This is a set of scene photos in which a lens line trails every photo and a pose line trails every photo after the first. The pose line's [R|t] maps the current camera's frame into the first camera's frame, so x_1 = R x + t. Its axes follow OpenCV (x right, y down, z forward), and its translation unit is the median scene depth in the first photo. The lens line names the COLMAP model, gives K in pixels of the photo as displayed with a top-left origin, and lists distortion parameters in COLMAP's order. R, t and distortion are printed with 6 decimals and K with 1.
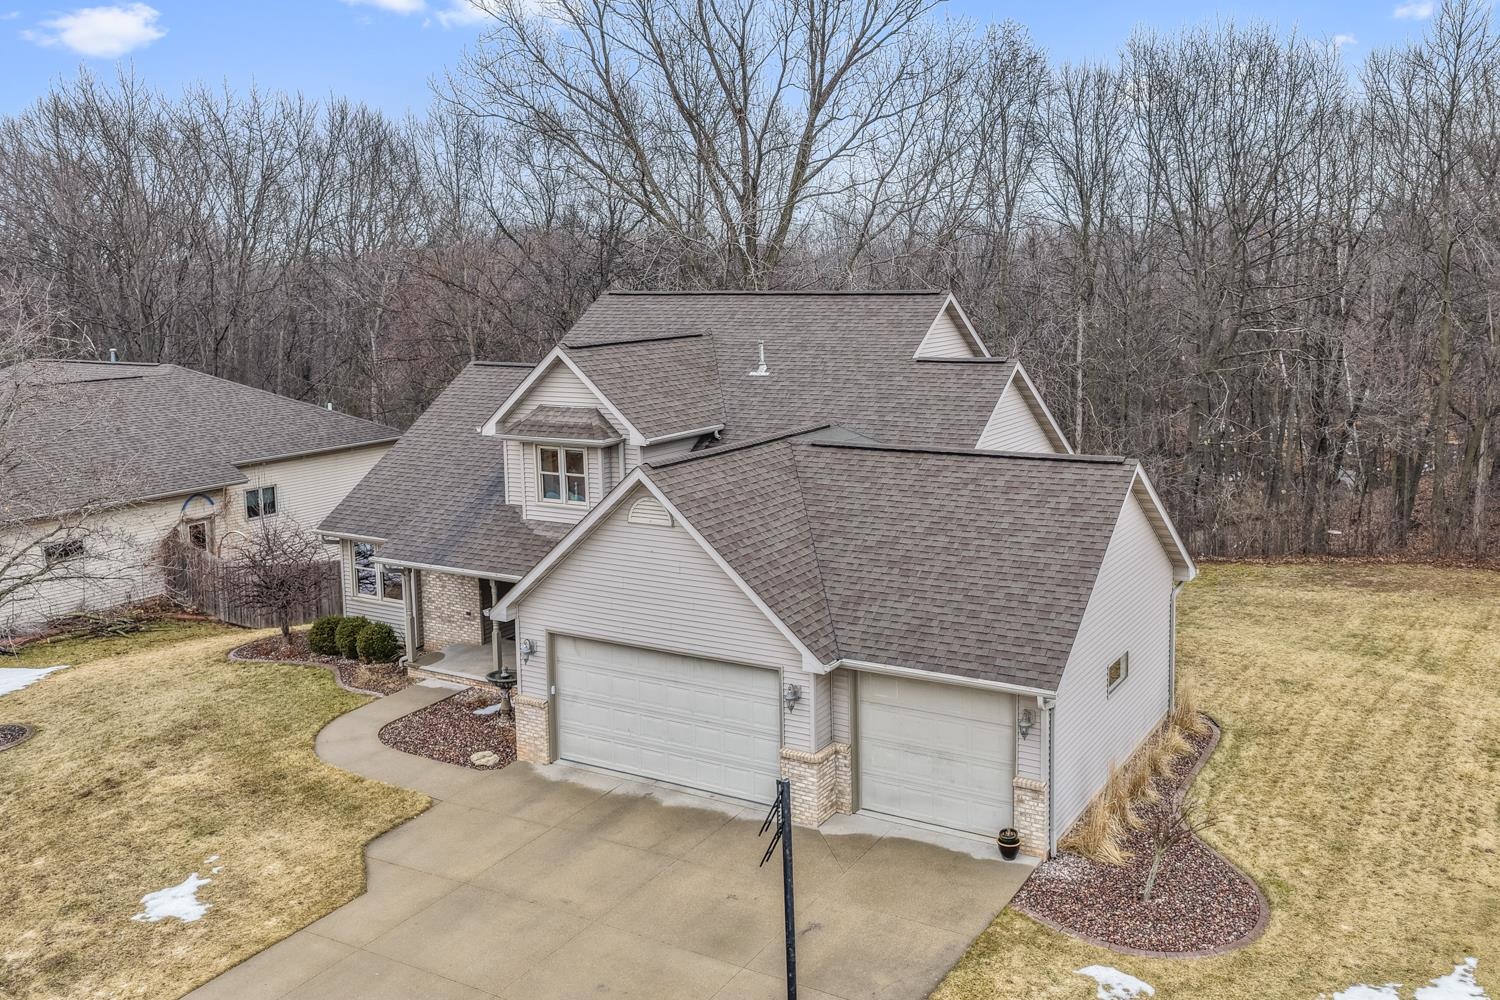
lens RADIAL K [[1306.8, 0, 799.4], [0, 1306.8, 409.8], [0, 0, 1]] dist [0.004464, 0.004645]
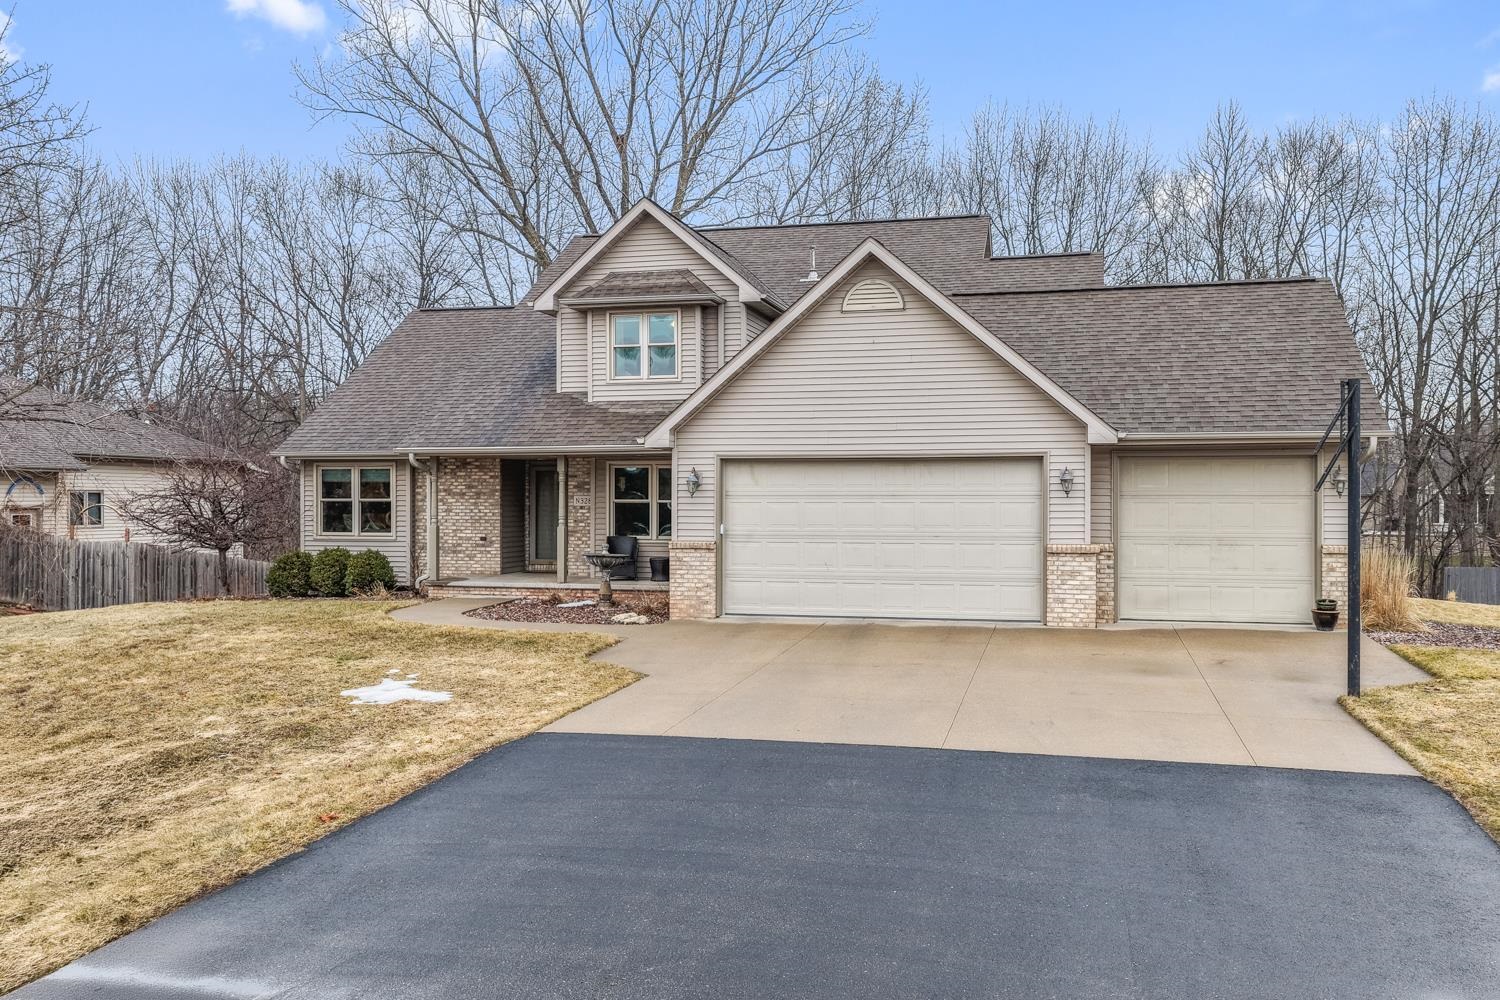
lens RADIAL K [[1250.3, 0, 759.9], [0, 1250.3, 497.0], [0, 0, 1]] dist [-0.001837, 0.012102]
pose [[0.961821, 0.016630, 0.273175, -0.380870], [0.014821, 0.993522, -0.112666, 0.281003], [-0.273279, 0.112413, 0.955344, 0.211735]]
